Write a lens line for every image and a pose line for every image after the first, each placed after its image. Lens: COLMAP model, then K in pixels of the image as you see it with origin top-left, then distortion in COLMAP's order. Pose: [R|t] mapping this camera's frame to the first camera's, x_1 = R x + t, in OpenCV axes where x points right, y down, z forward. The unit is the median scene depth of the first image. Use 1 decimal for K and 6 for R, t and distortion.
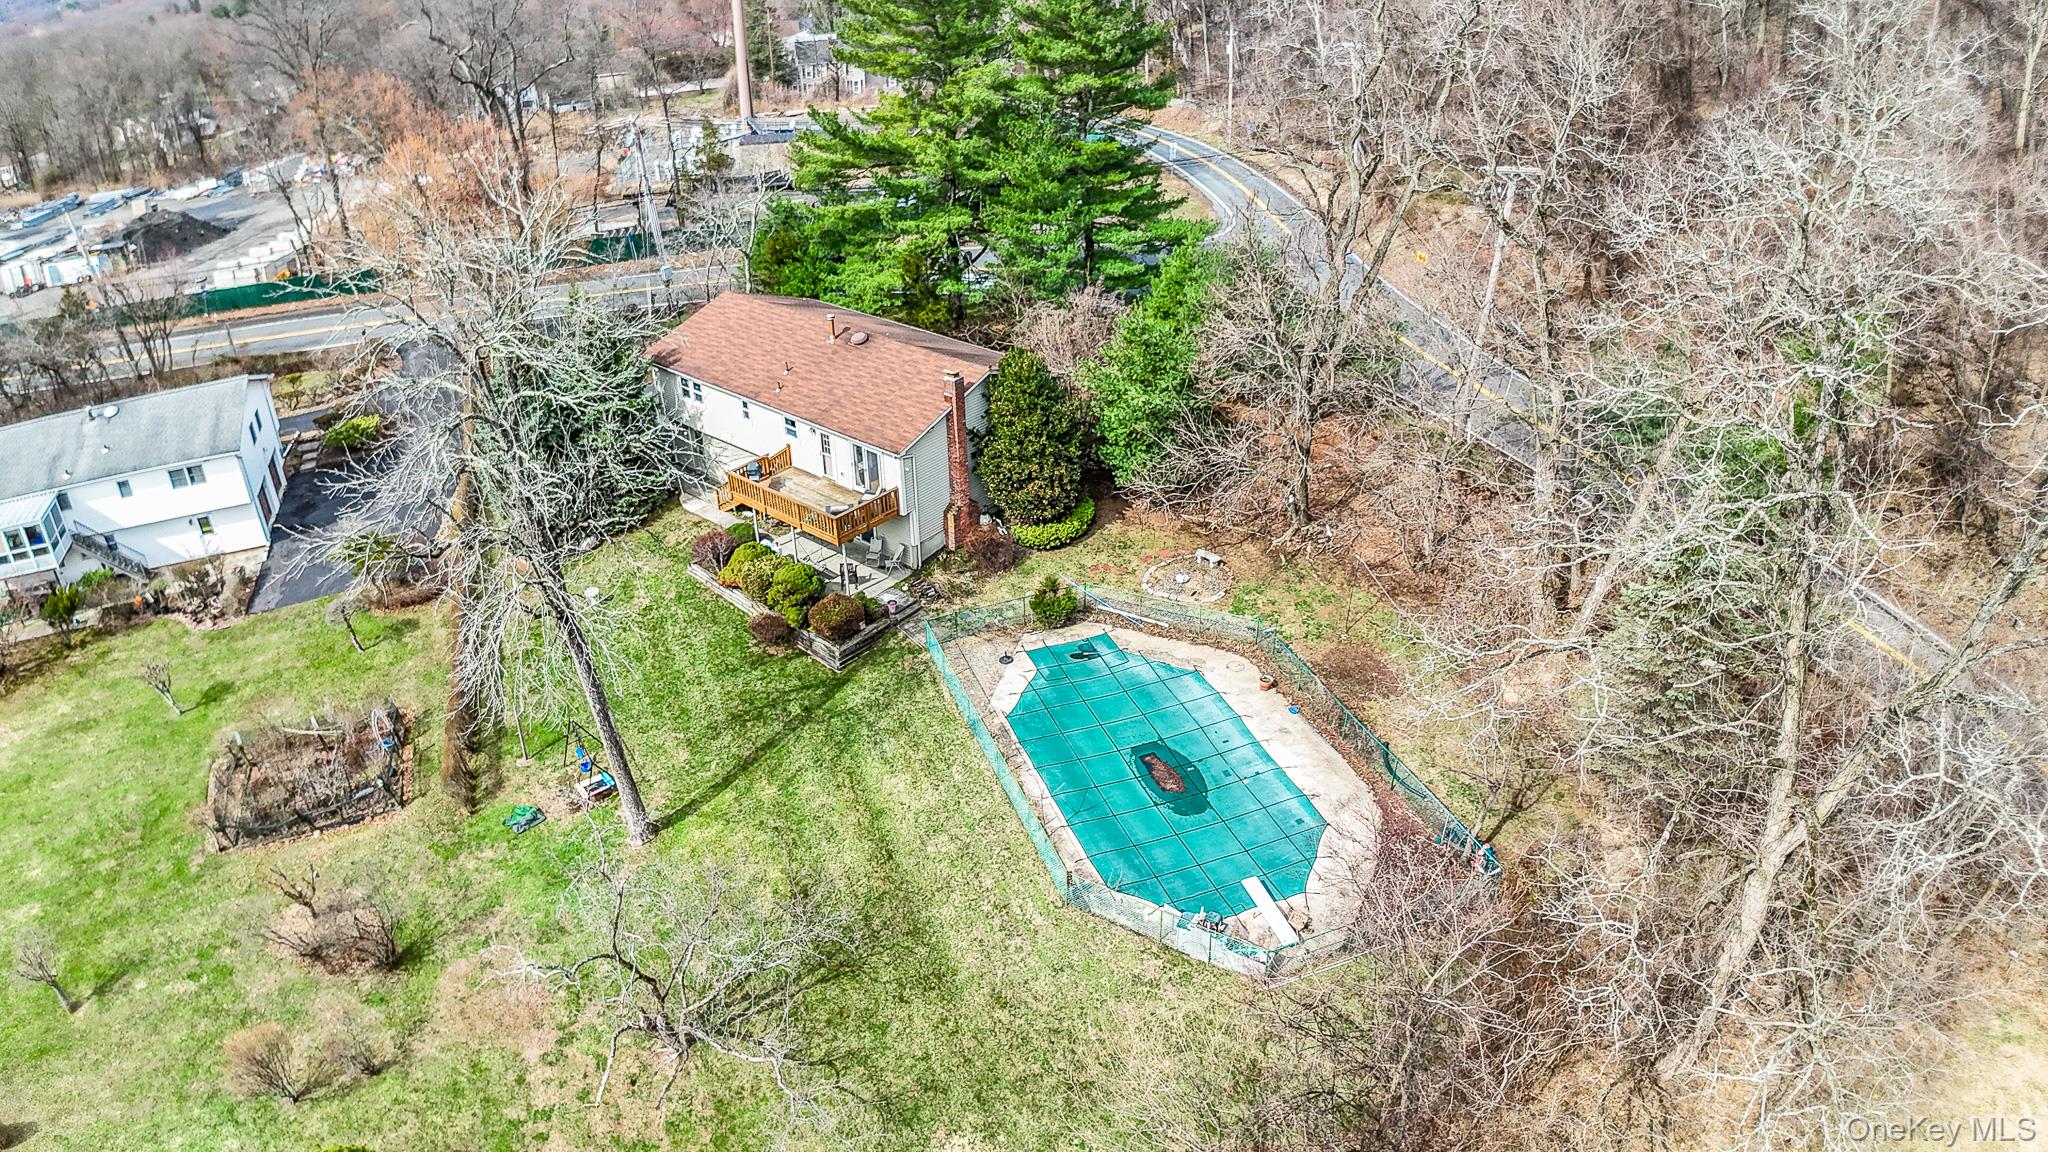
lens RADIAL K [[1263.1, 0, 1024.0], [0, 1263.1, 576.0], [0, 0, 1]] dist [-0.178011, 0.015079]
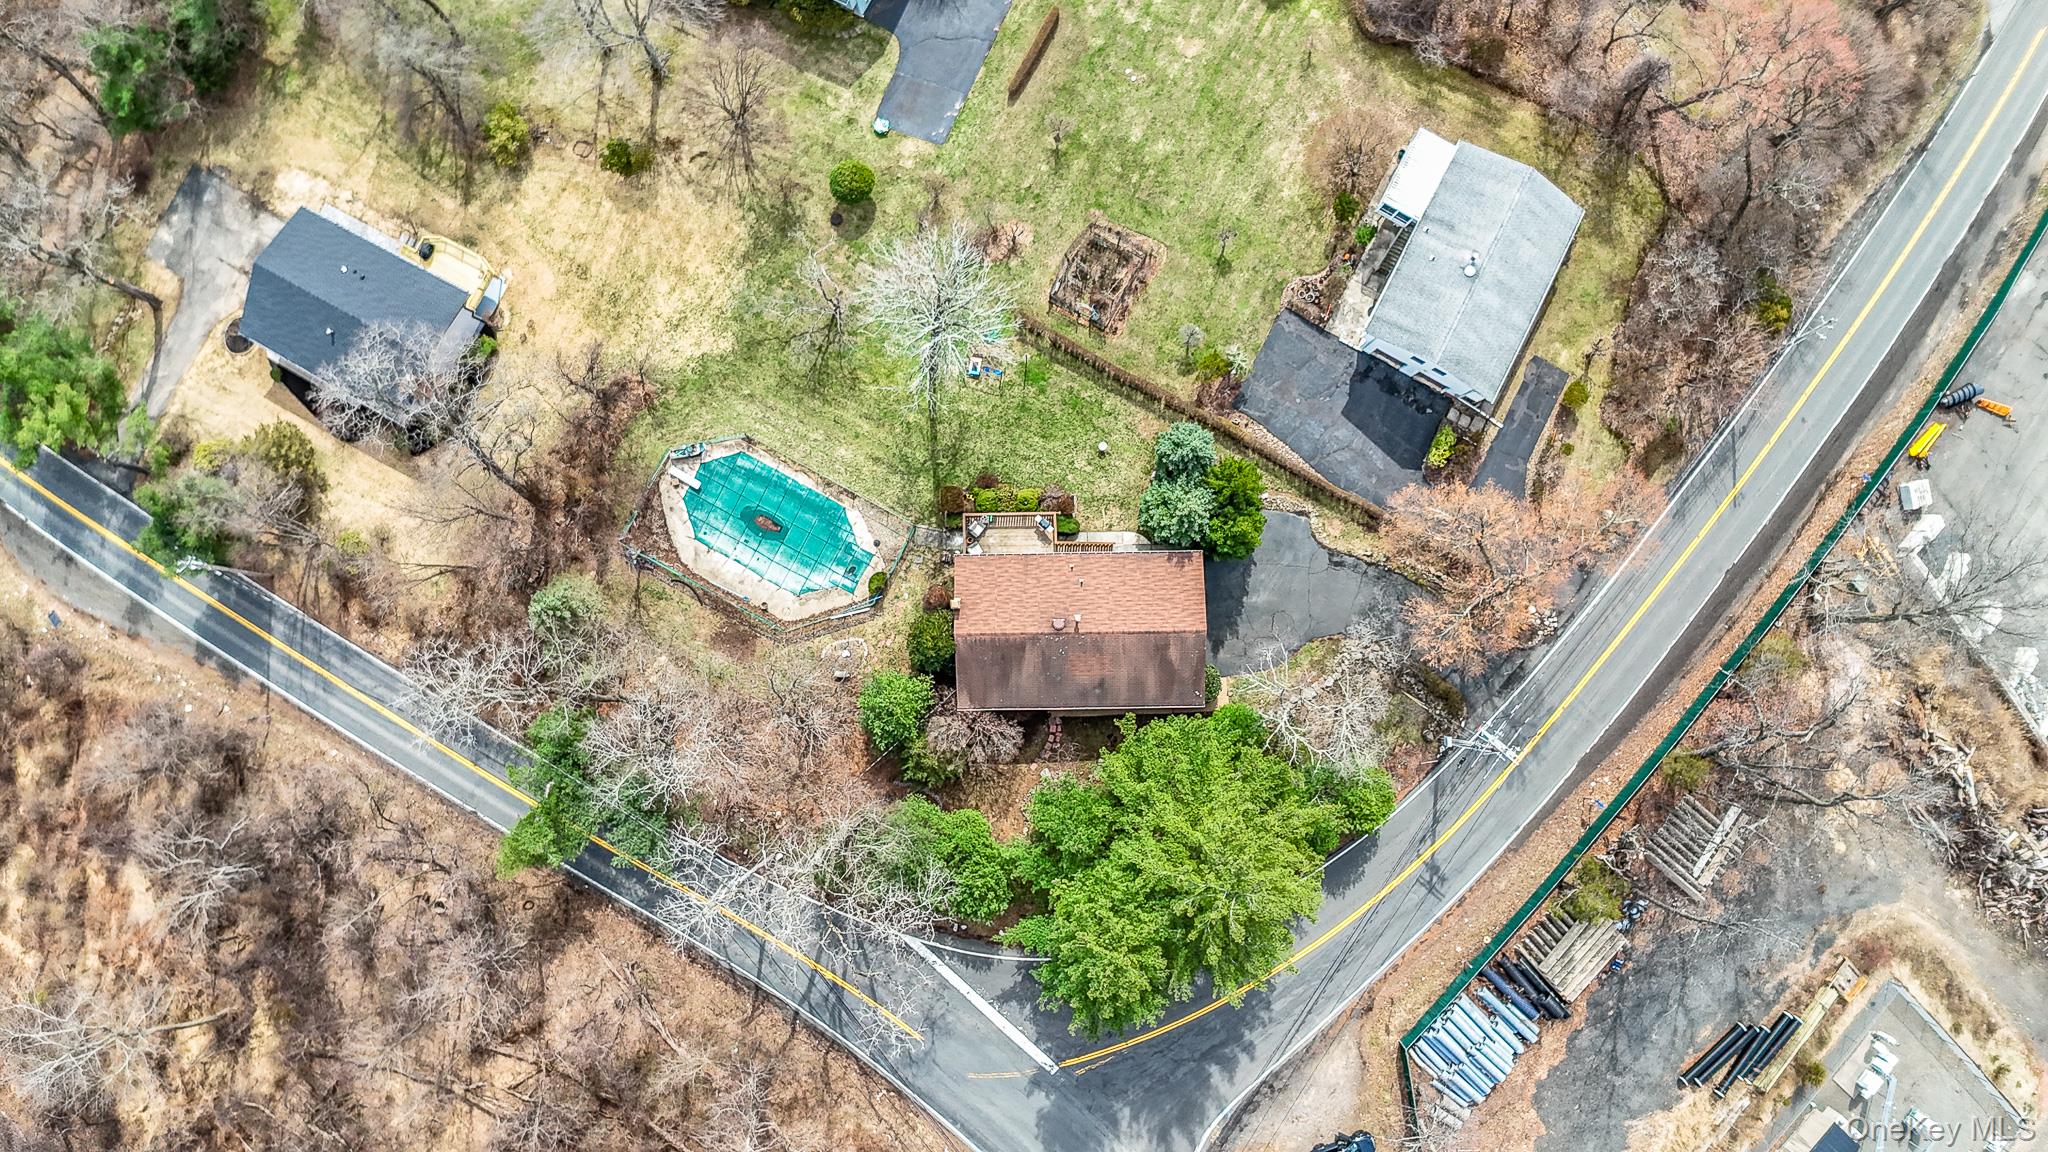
lens RADIAL K [[1263.1, 0, 1024.0], [0, 1263.1, 576.0], [0, 0, 1]] dist [-0.178011, 0.015079]
pose [[-0.751490, 0.659160, 0.027754, -0.203058], [-0.311718, -0.391828, 0.865623, -1.691695], [0.581459, 0.641855, 0.499927, 0.159266]]
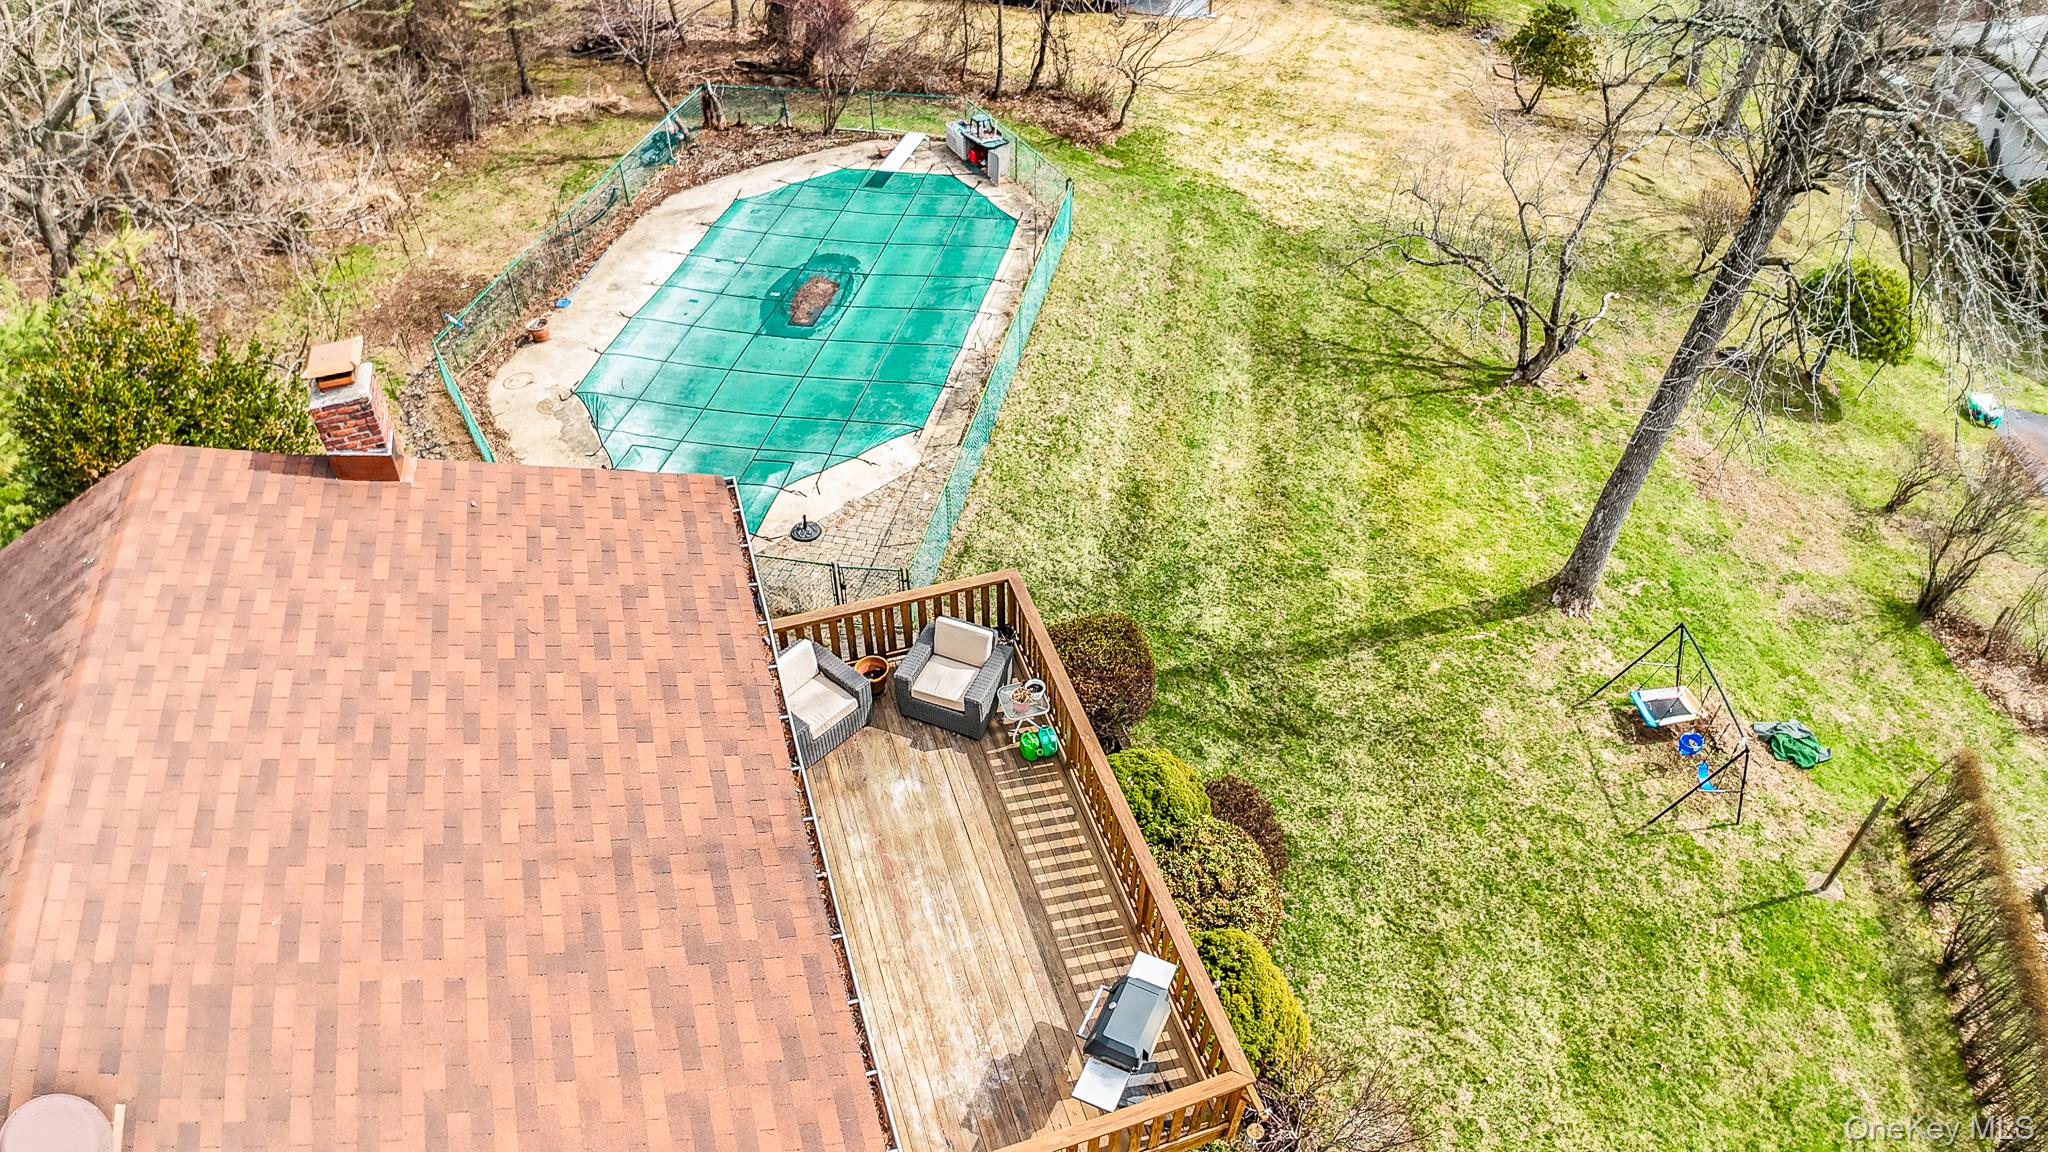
lens RADIAL K [[1263.1, 0, 1024.0], [0, 1263.1, 576.0], [0, 0, 1]] dist [-0.178011, 0.015079]
pose [[-0.847732, -0.344945, 0.402943, -0.267306], [0.284856, 0.344755, 0.894428, -0.312611], [-0.447445, 0.873016, -0.194000, 1.024395]]
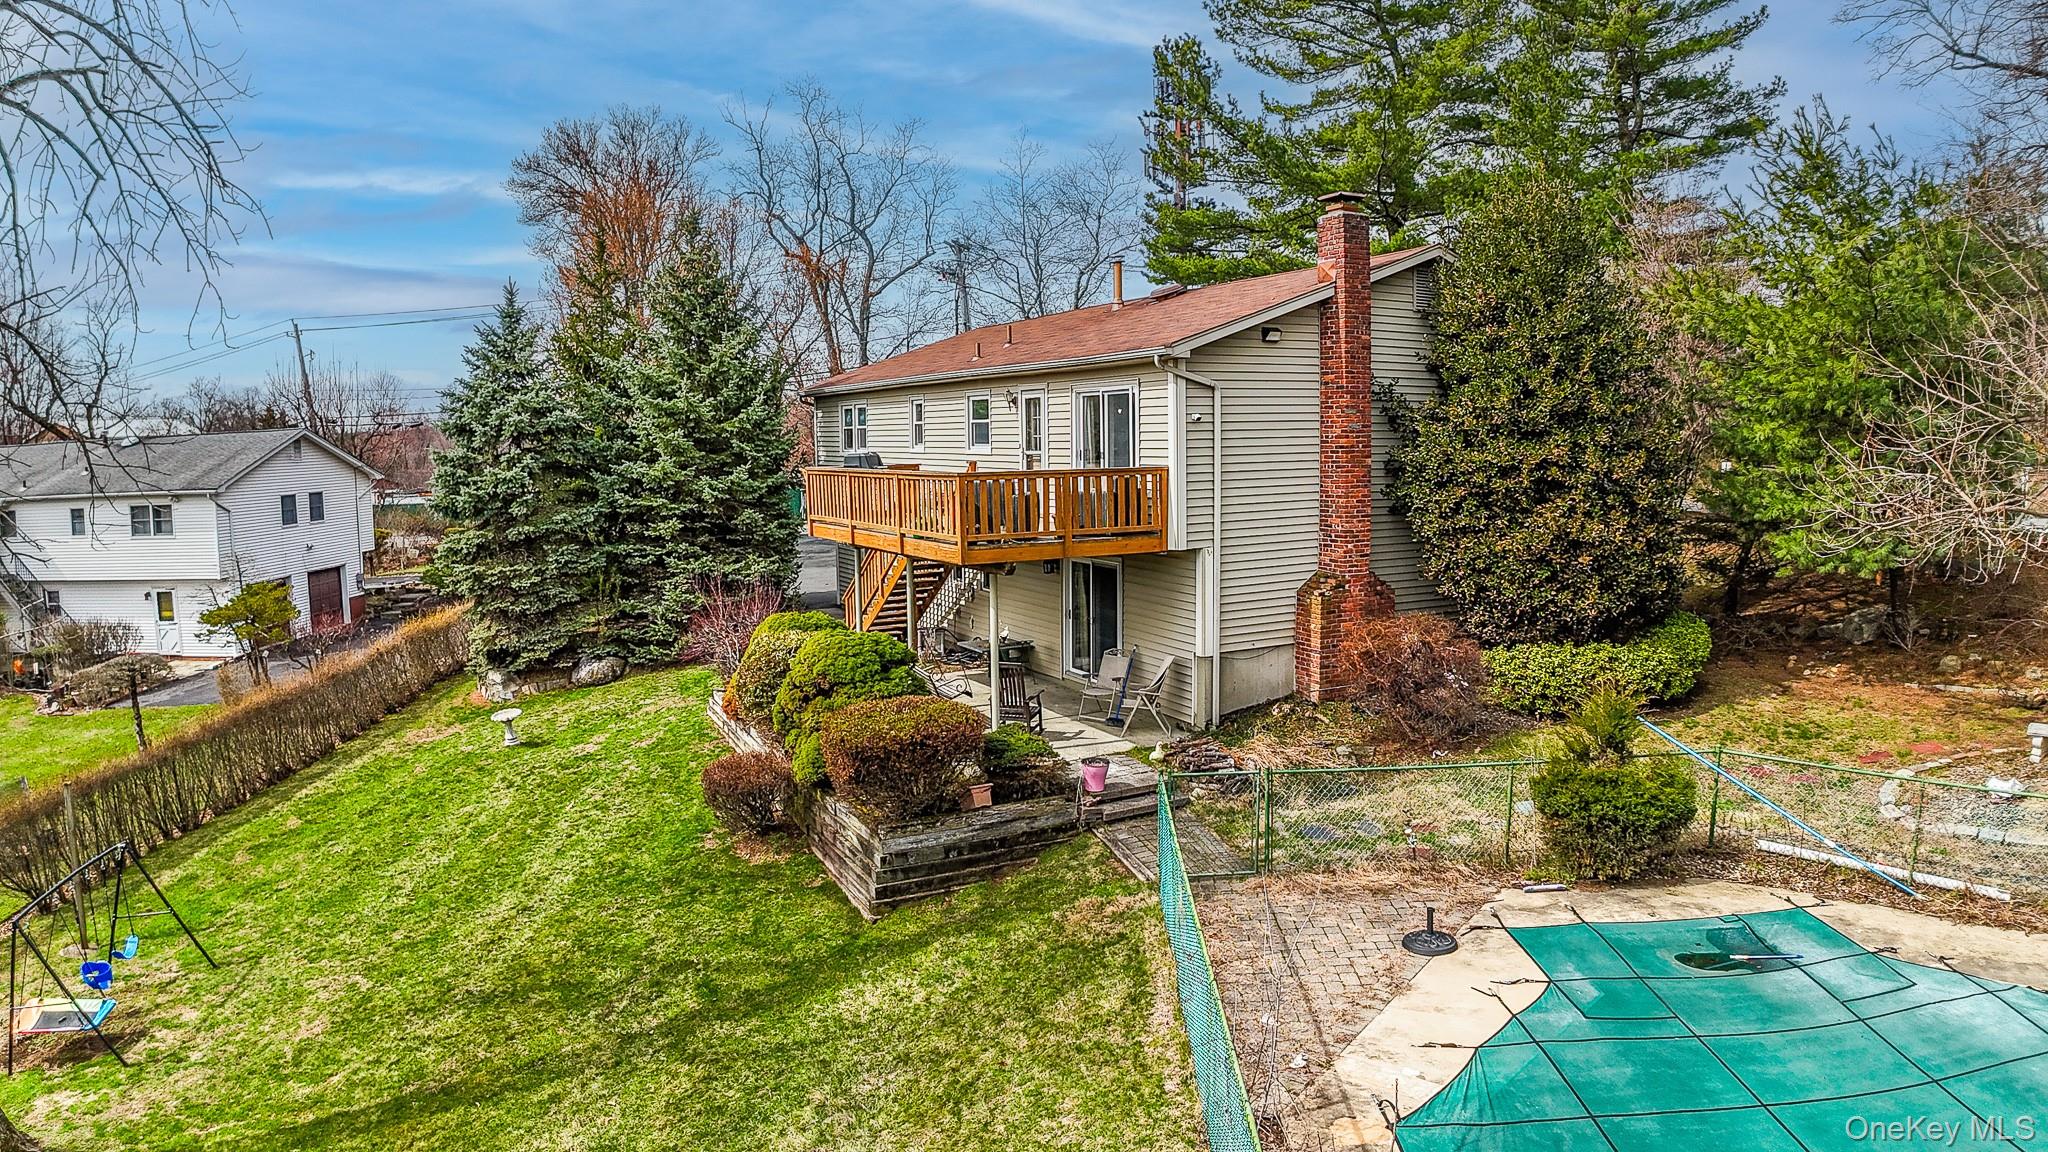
lens RADIAL K [[1263.1, 0, 1024.0], [0, 1263.1, 576.0], [0, 0, 1]] dist [-0.178011, 0.015079]
pose [[0.927175, 0.047329, -0.371626, -0.001591], [-0.192162, 0.911629, -0.363328, 0.100815], [0.321589, 0.408281, 0.854334, 0.696602]]
